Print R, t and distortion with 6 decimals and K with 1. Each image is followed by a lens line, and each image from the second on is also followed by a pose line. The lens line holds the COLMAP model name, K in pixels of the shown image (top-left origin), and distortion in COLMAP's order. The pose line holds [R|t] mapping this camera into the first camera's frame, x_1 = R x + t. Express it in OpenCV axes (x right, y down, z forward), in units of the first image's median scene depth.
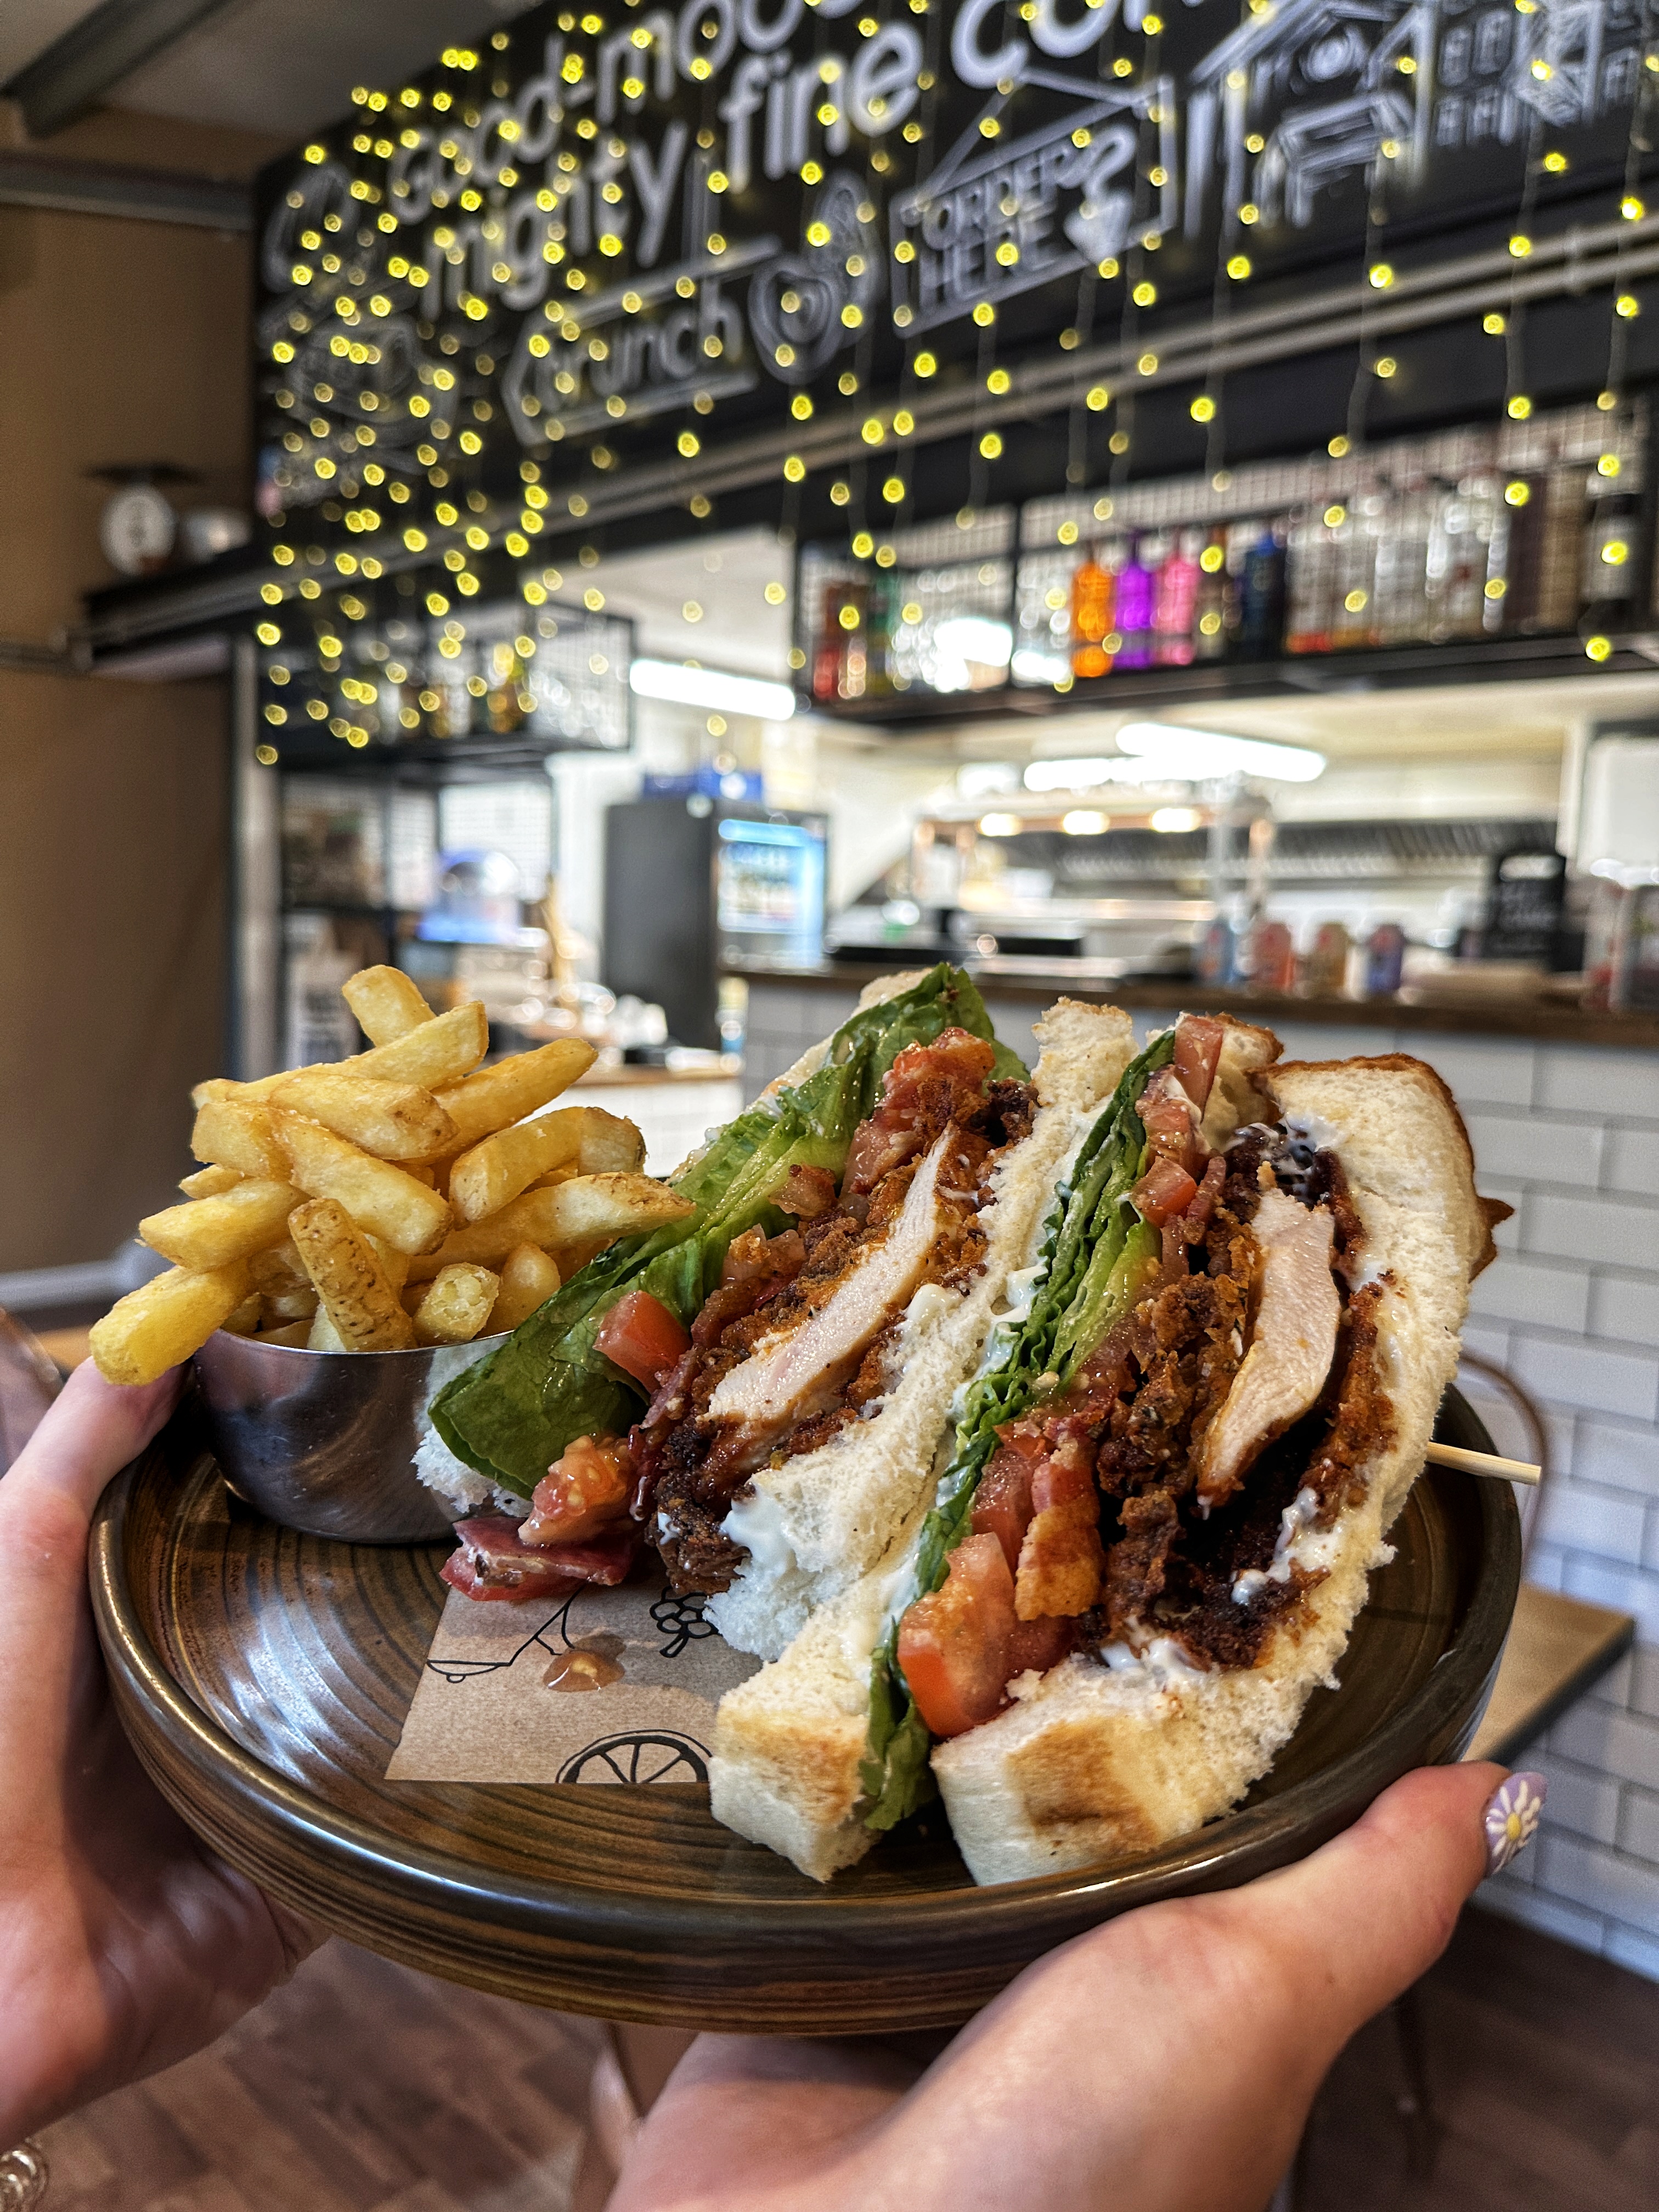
lens RADIAL K [[1559.1, 0, 830.0], [0, 1559.1, 1102.5], [0, 0, 1]] dist [0.000308, -0.021225]
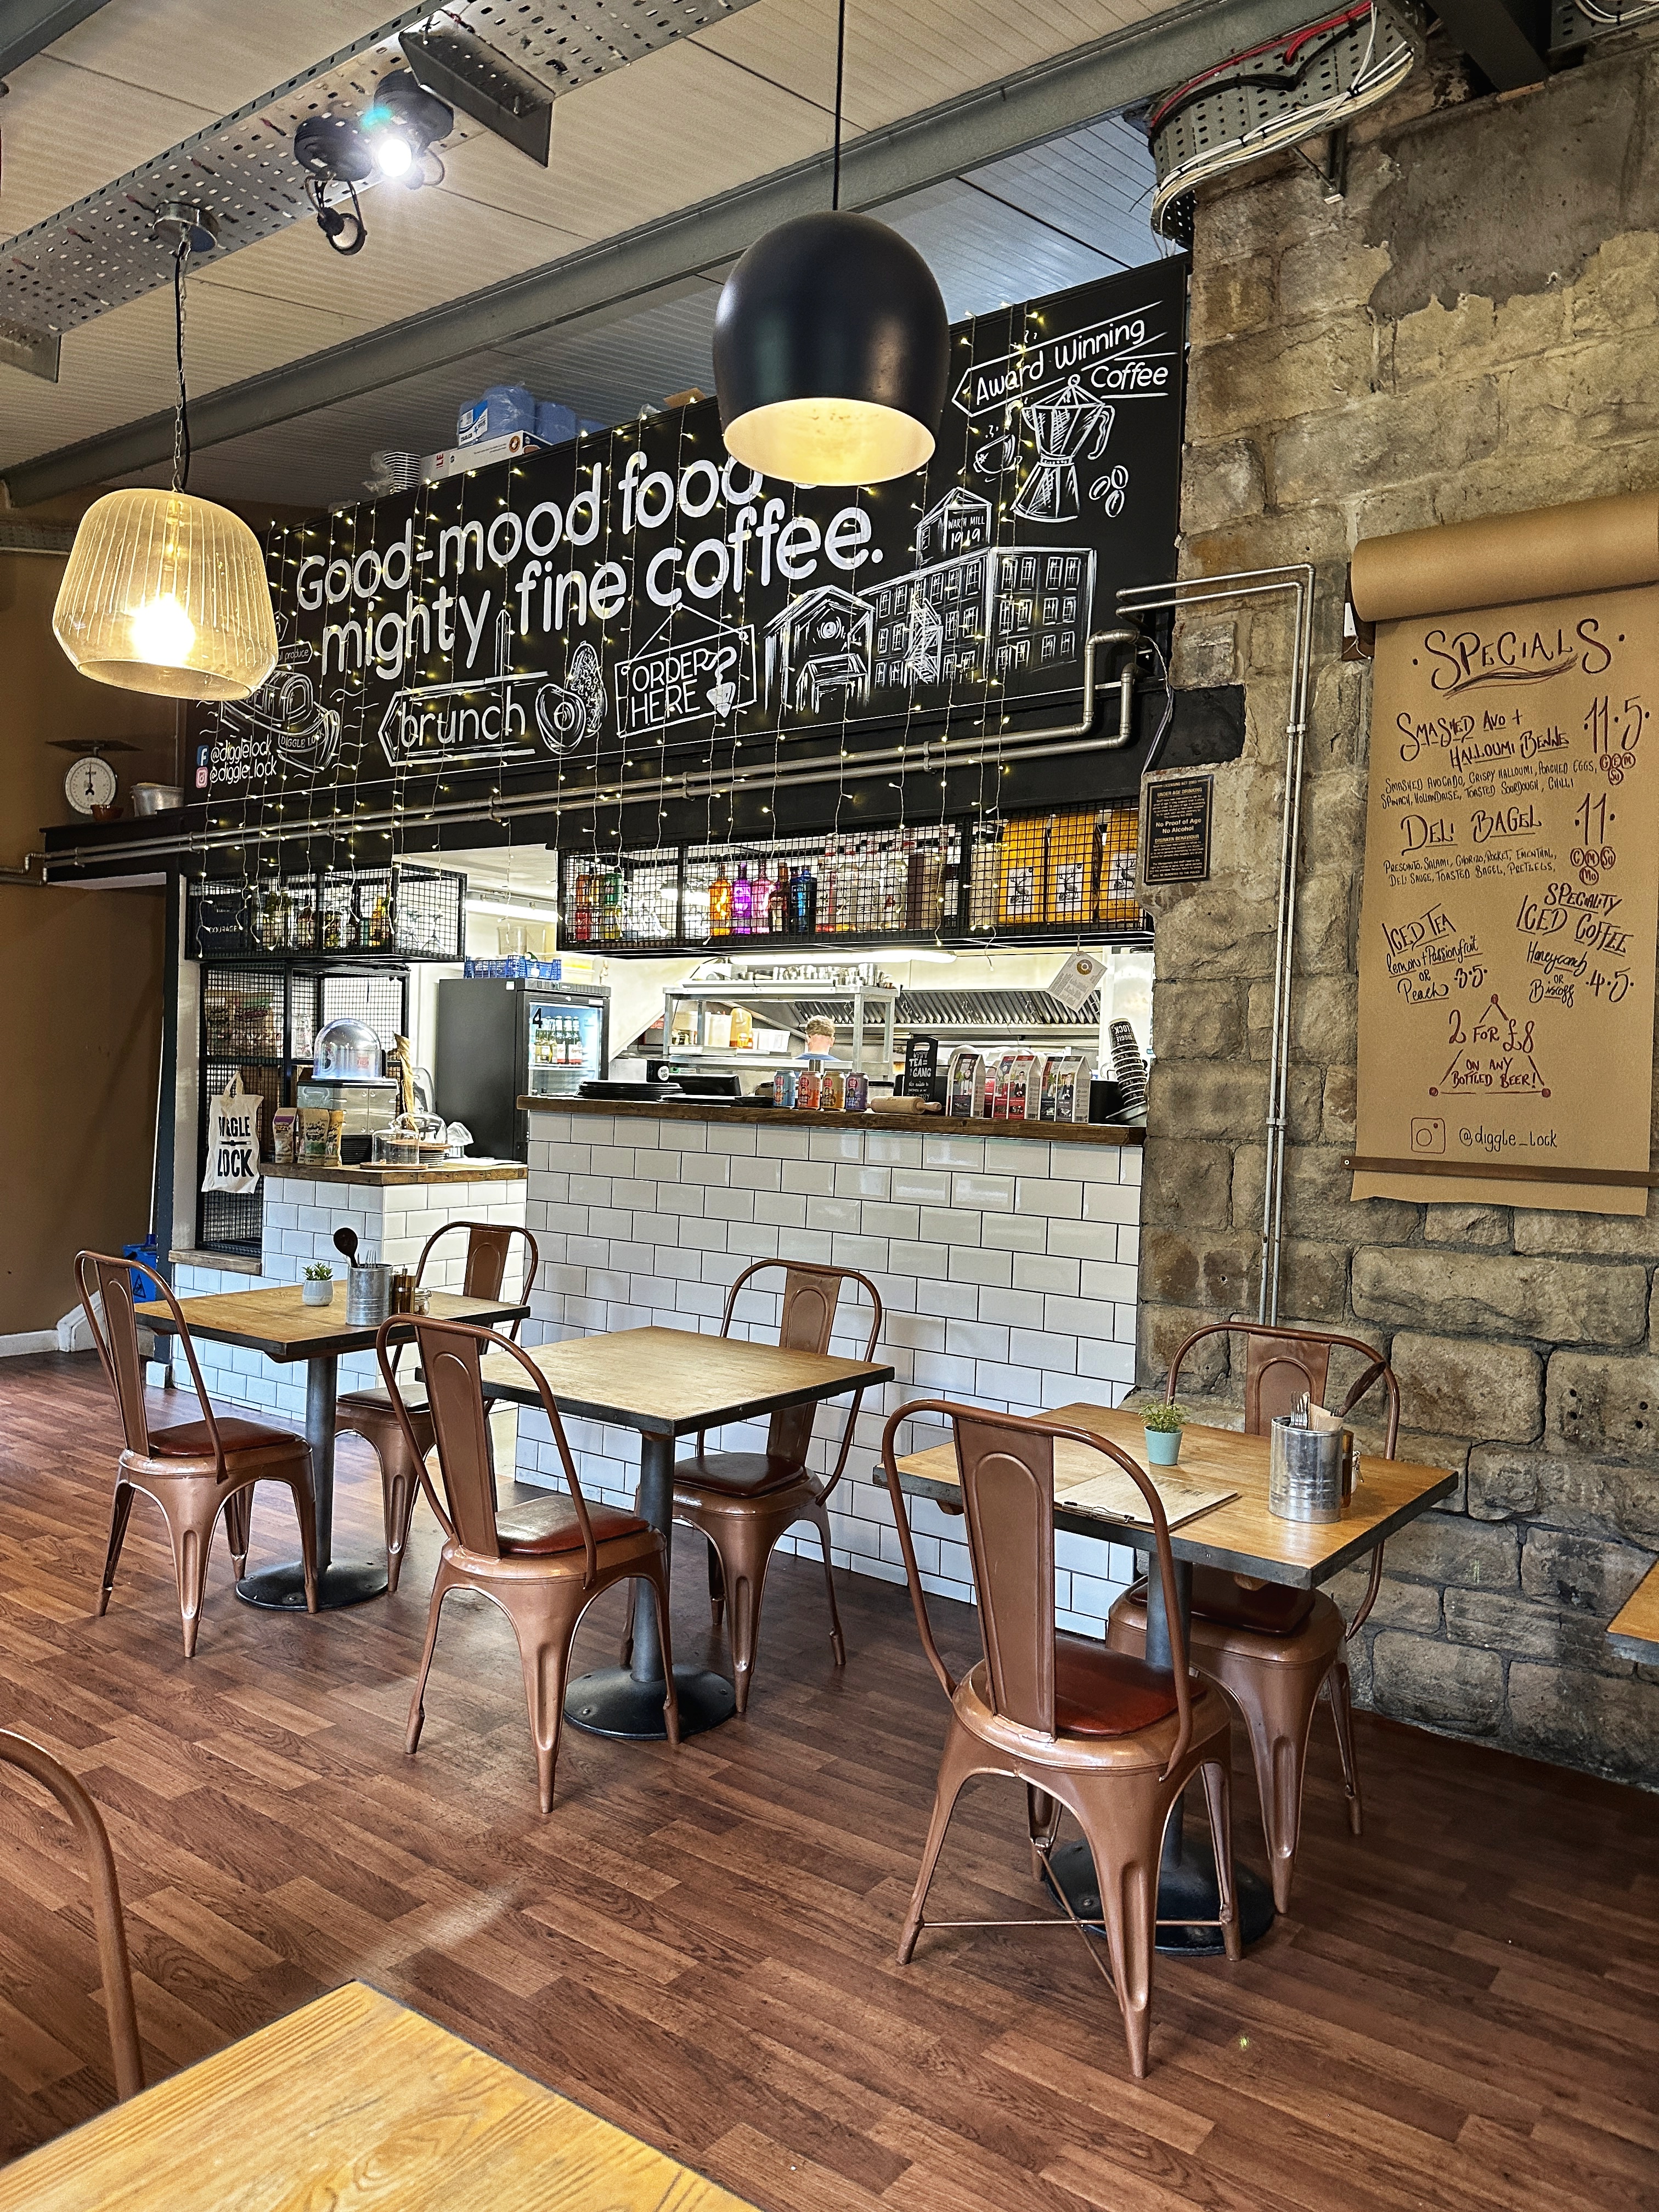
lens RADIAL K [[1559.1, 0, 833.3], [0, 1559.1, 1115.4], [0, 0, 1]] dist [0.000308, -0.021225]
pose [[0.993413, -0.017324, 0.113273, 0.071601], [0.025232, 0.997314, -0.068760, 0.049158], [-0.111778, 0.071165, 0.991182, -0.657269]]
